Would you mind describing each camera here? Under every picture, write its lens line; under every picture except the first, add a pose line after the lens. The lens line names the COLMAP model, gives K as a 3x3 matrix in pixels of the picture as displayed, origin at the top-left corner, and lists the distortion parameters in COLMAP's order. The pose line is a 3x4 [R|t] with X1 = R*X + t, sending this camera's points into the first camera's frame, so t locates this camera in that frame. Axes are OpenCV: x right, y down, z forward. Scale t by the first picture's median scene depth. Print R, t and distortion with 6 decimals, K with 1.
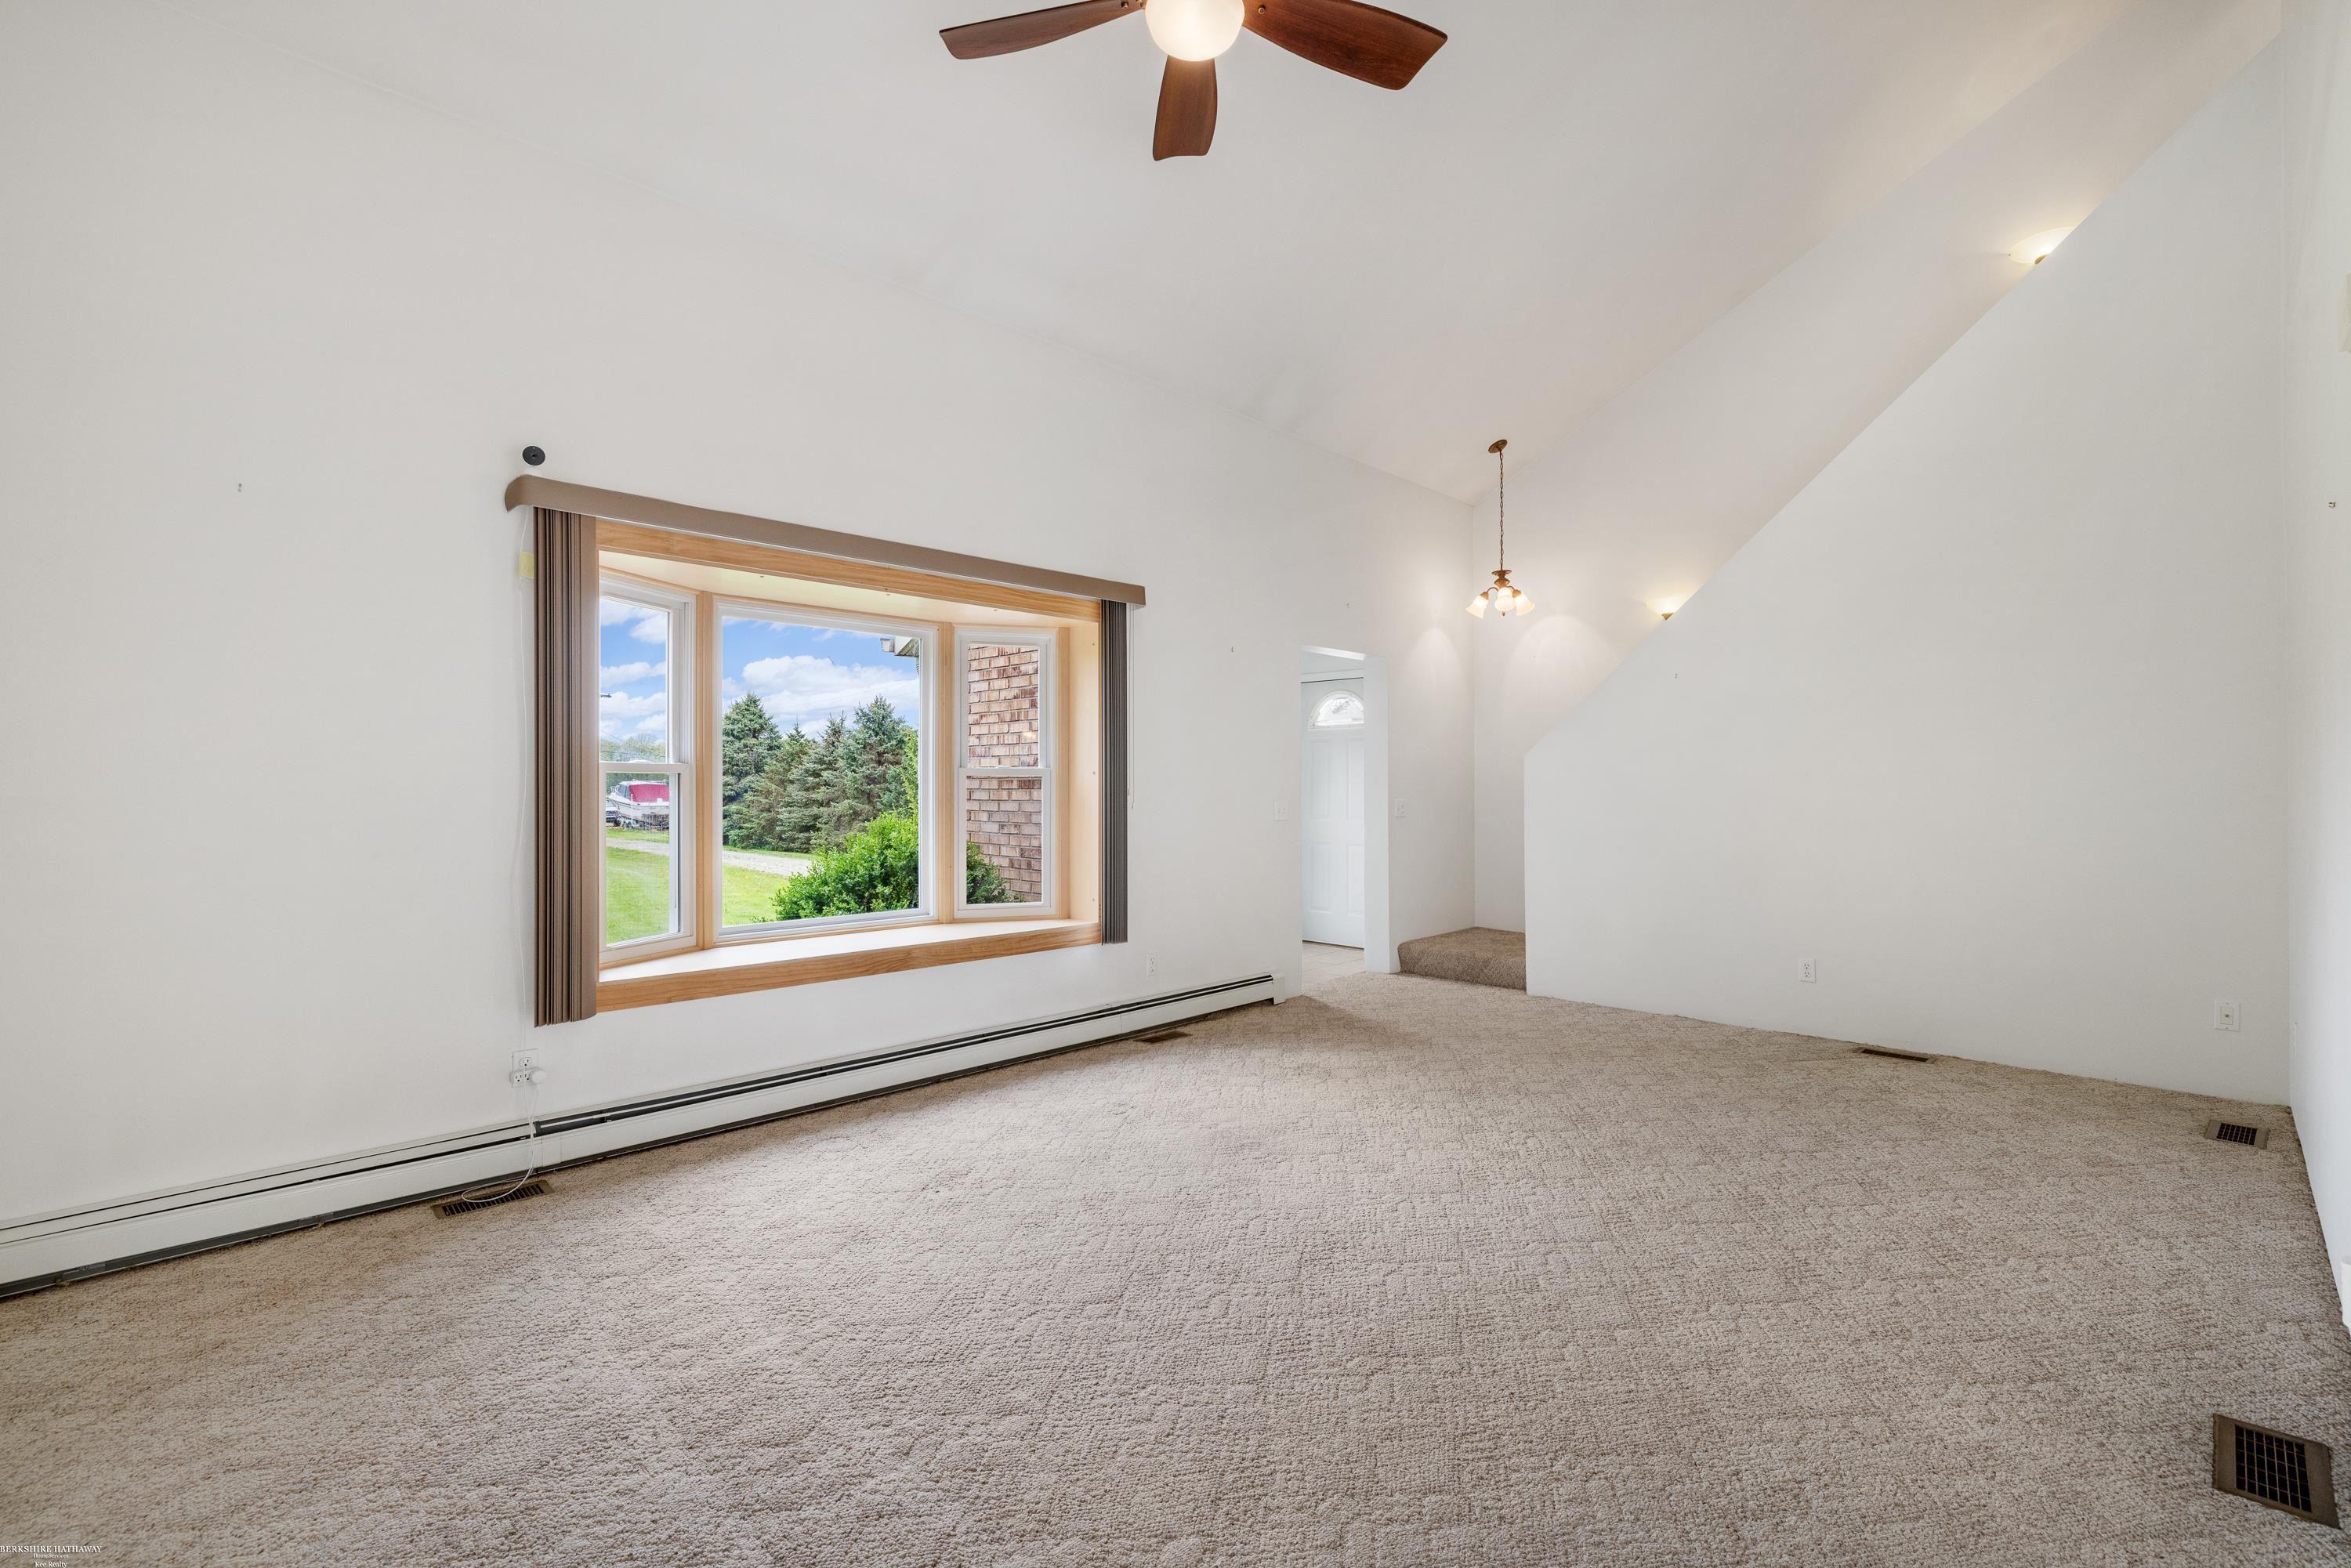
lens RADIAL K [[1056.7, 0, 1175.5], [0, 1056.7, 784.0], [0, 0, 1]] dist [-0.000274, -0.000256]
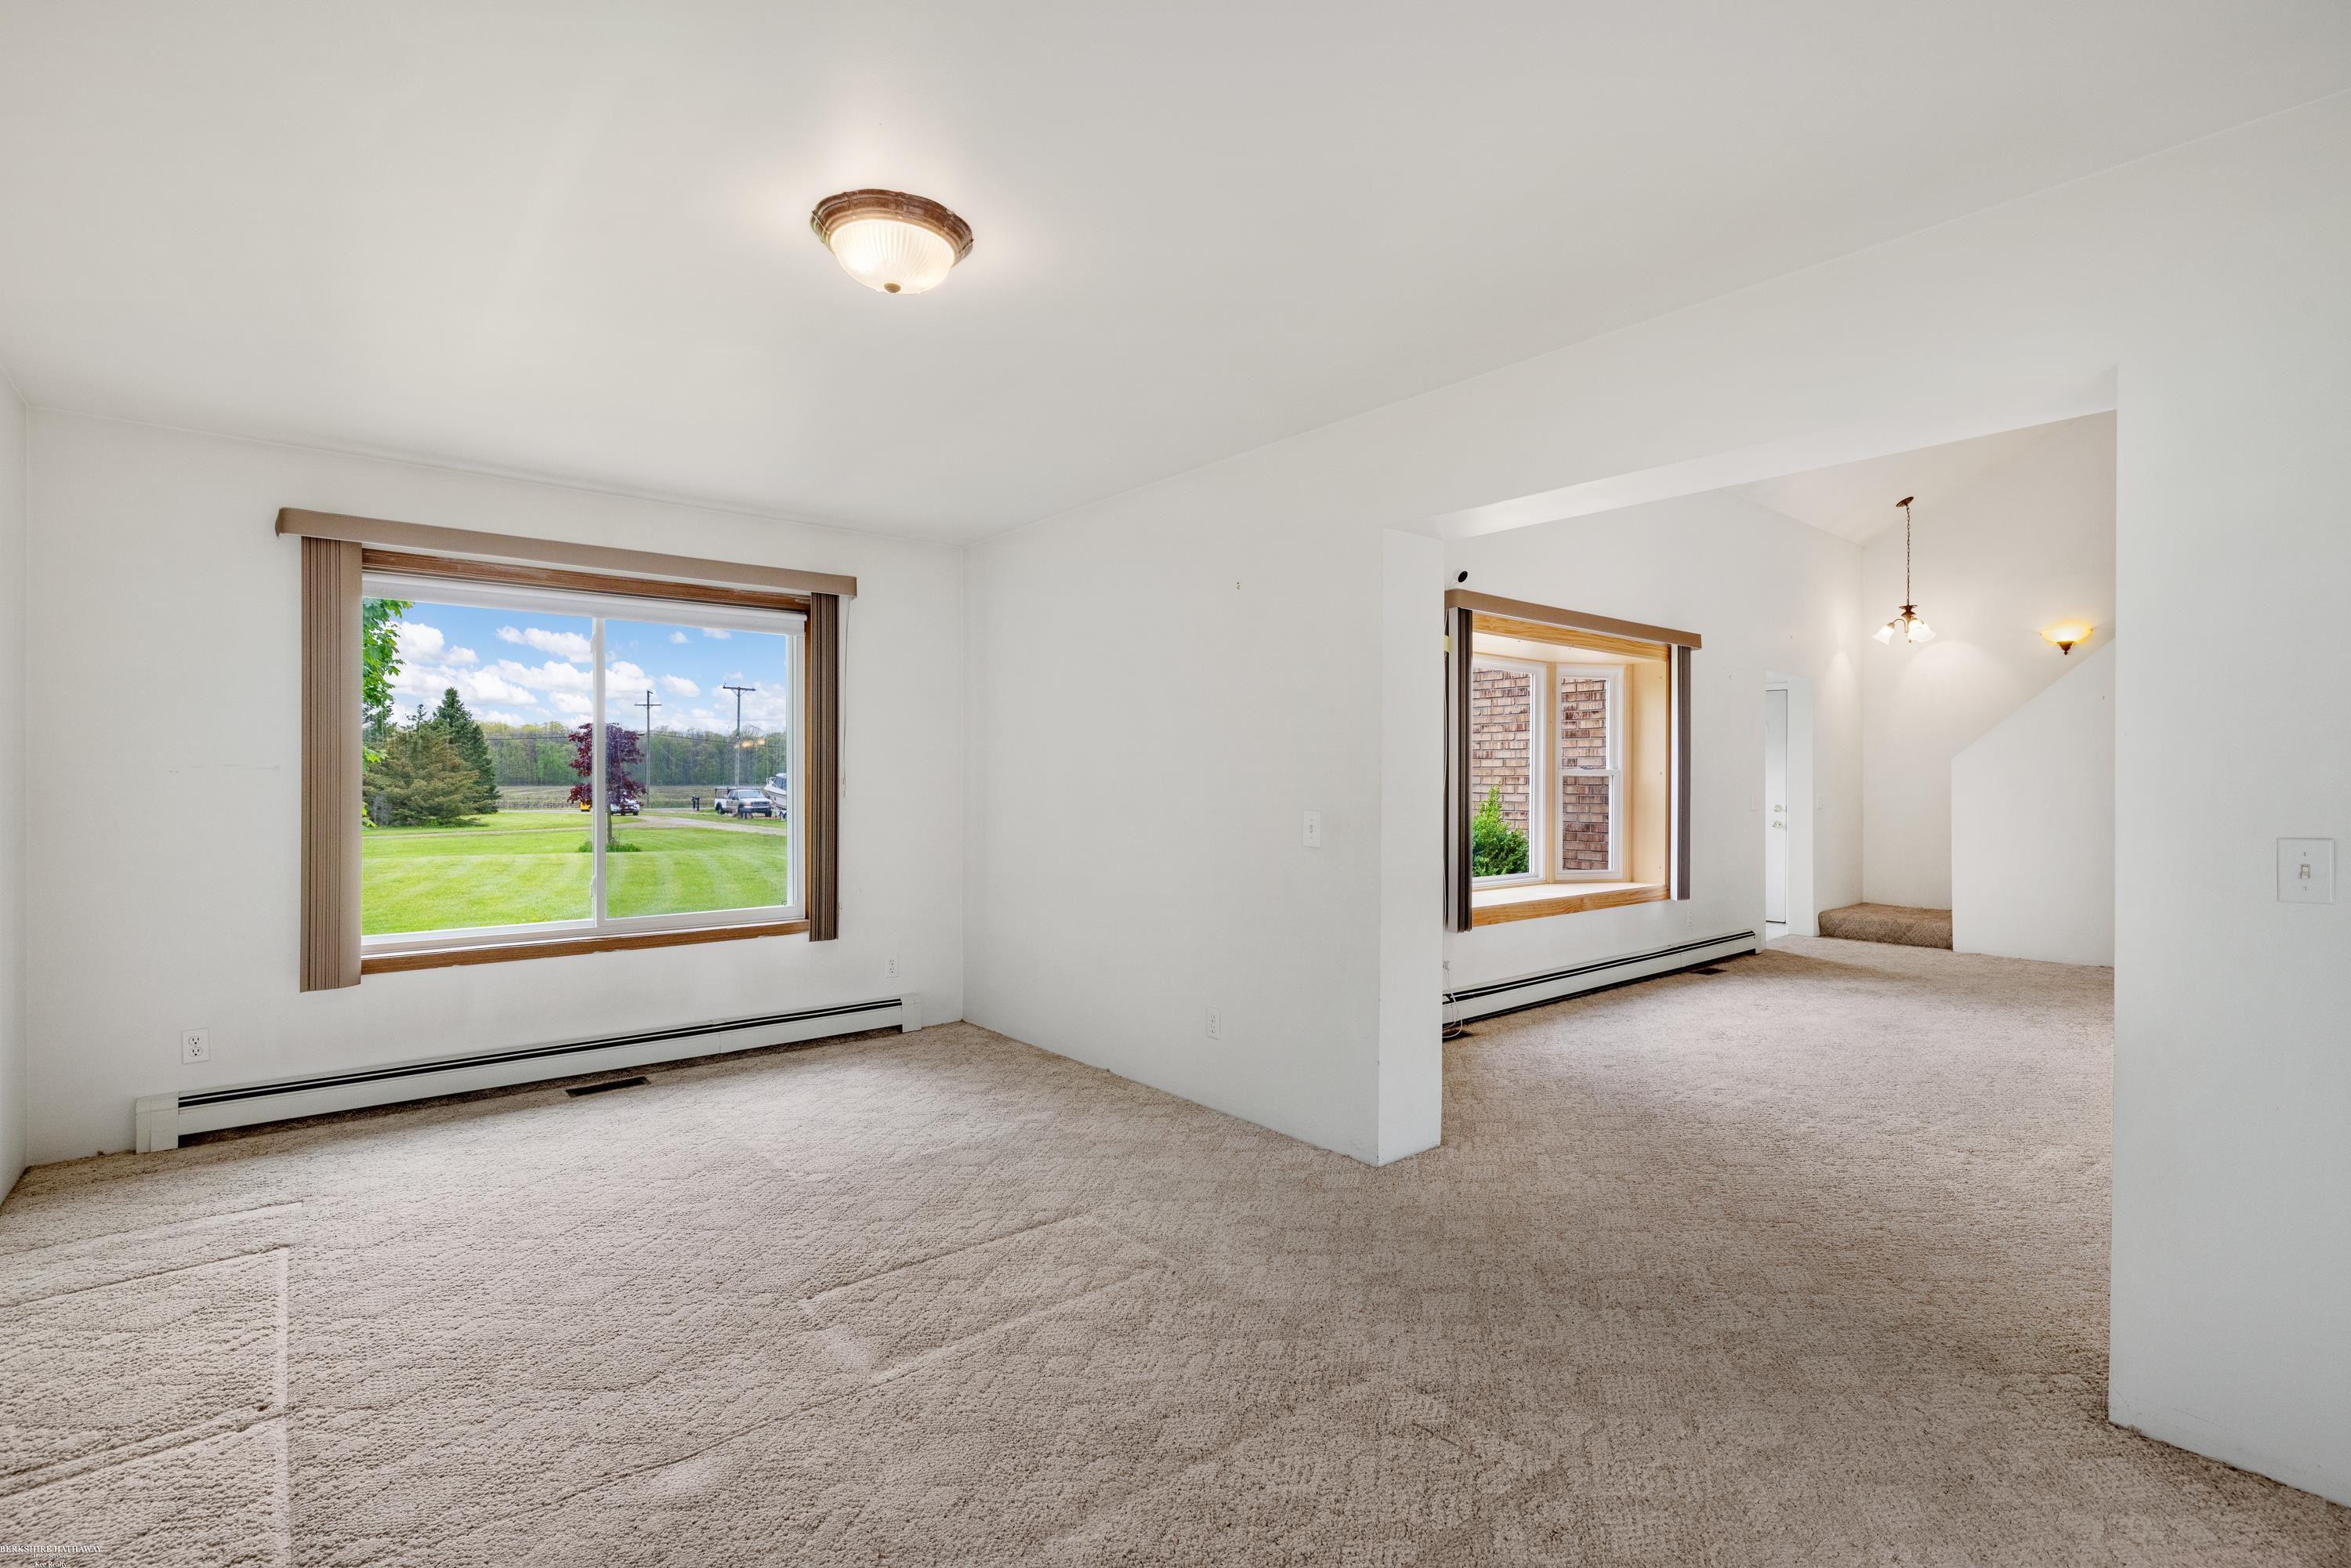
lens RADIAL K [[1098.2, 0, 1175.5], [0, 1098.2, 784.0], [0, 0, 1]] dist [0.001106, 0.001282]
pose [[0.996055, 0.005142, -0.088591, -0.447083], [-0.004601, 0.999969, 0.006313, -0.002056], [0.088621, -0.005881, 0.996048, -0.352459]]
